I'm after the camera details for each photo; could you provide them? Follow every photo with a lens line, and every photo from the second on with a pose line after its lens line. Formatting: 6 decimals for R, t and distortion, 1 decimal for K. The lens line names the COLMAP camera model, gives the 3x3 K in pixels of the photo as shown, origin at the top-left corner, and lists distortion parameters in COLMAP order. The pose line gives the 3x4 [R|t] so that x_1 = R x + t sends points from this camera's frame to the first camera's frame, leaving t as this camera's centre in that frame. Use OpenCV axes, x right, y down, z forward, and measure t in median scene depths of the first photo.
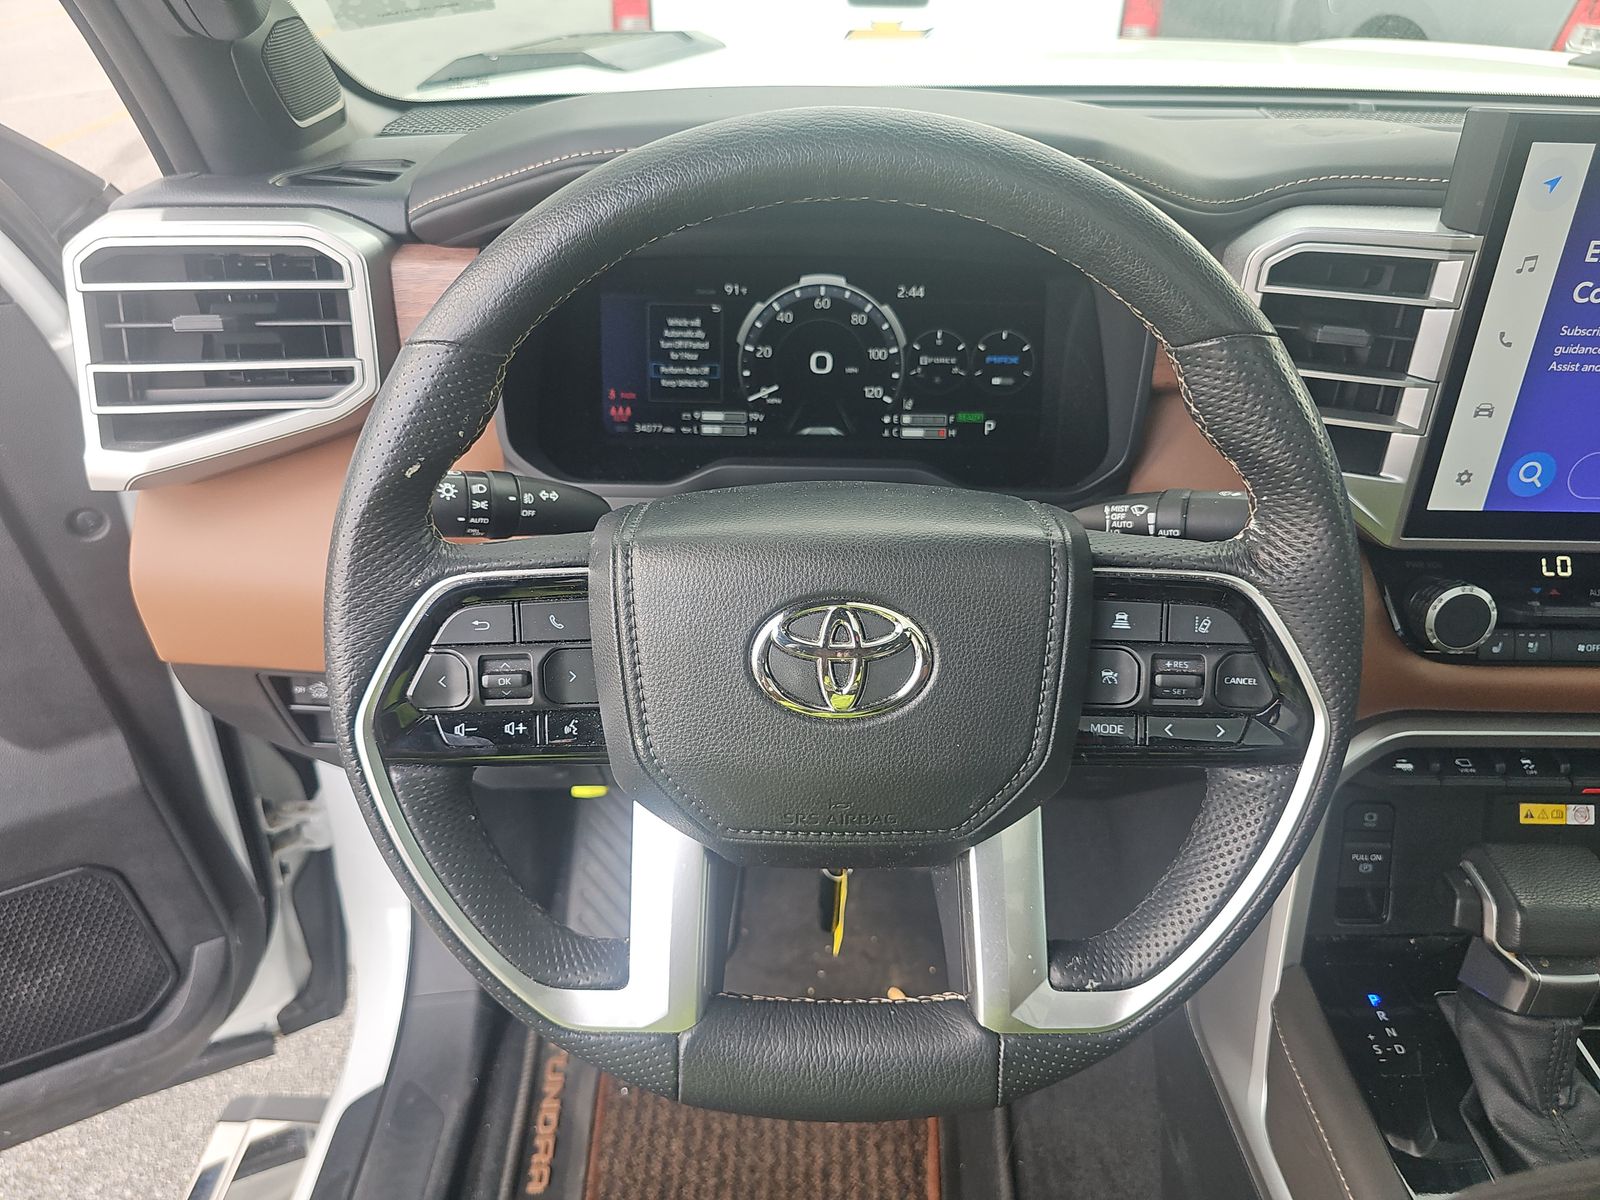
lens RADIAL K [[1066.9, 0, 809.1], [0, 1066.9, 617.2], [0, 0, 1]] dist [0.003928, -0.013821]
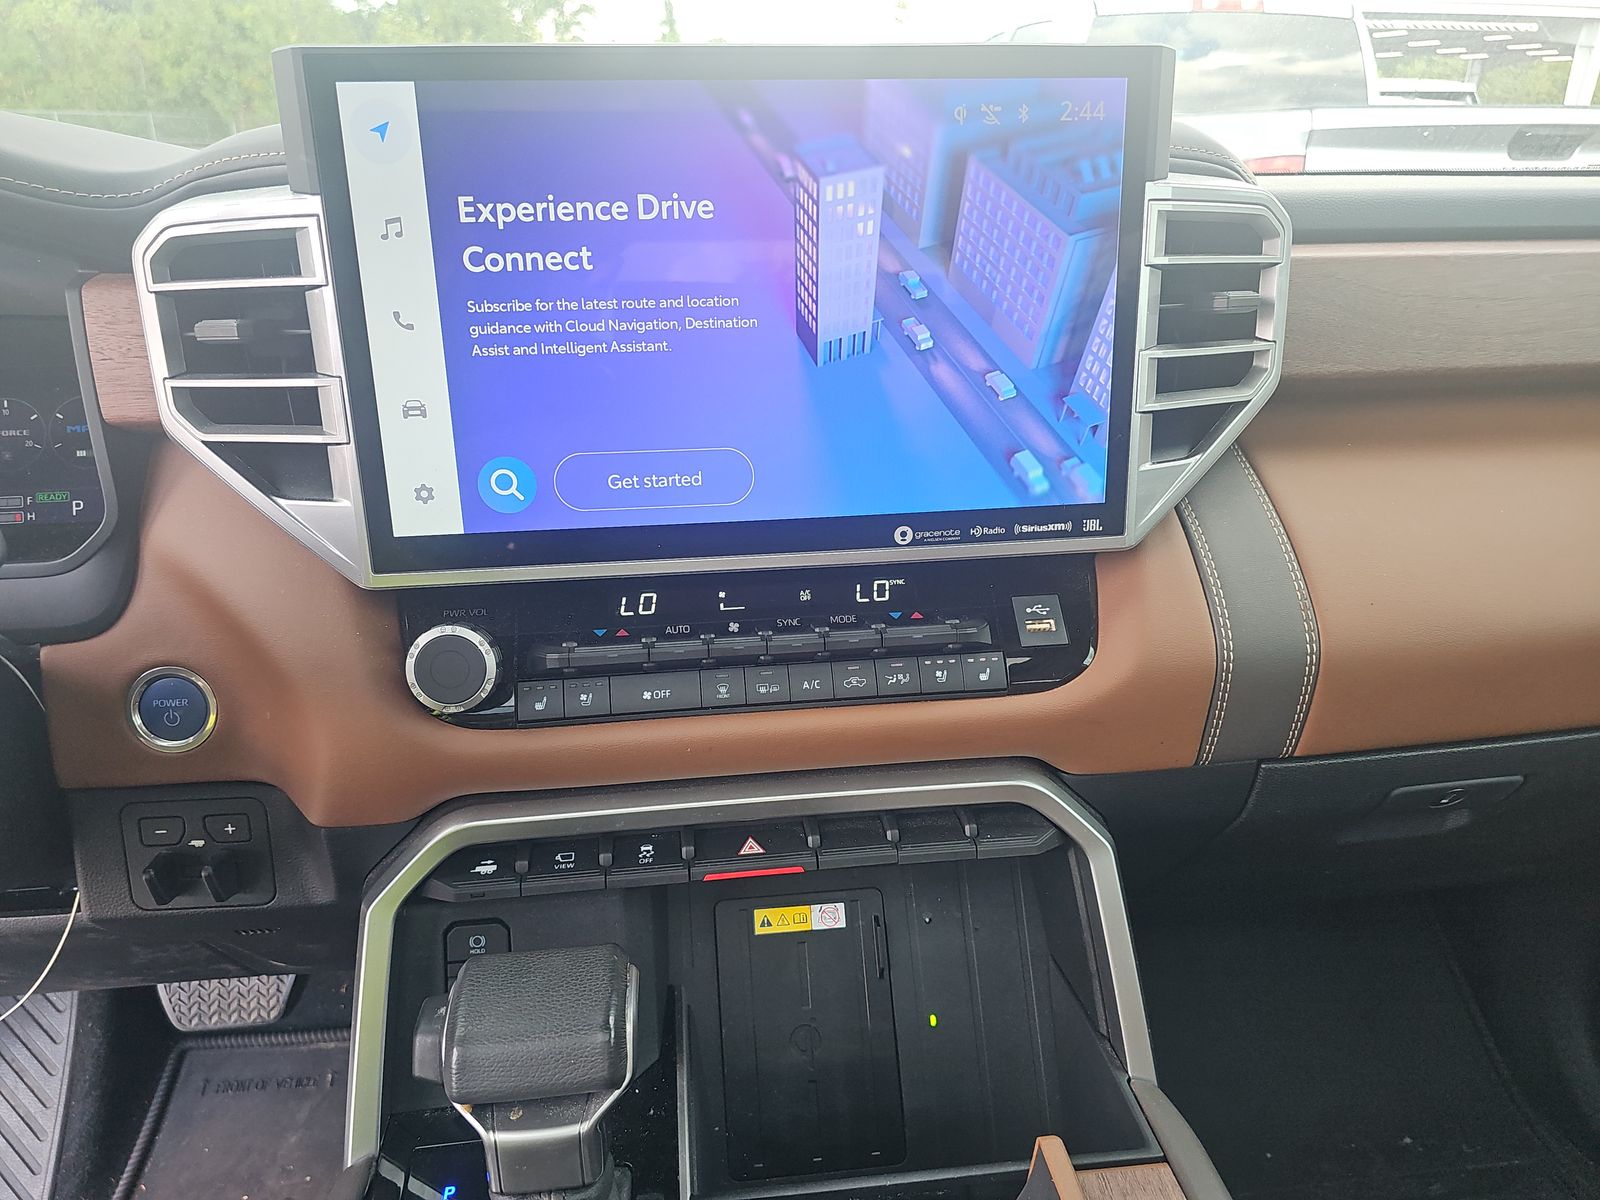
lens RADIAL K [[1066.9, 0, 792.7], [0, 1066.9, 610.9], [0, 0, 1]] dist [0.003928, -0.013821]
pose [[0.991739, -0.069274, 0.107955, 0.632119], [0.088462, 0.978832, -0.184559, 0.105324], [-0.092885, 0.192585, 0.976874, 0.150408]]
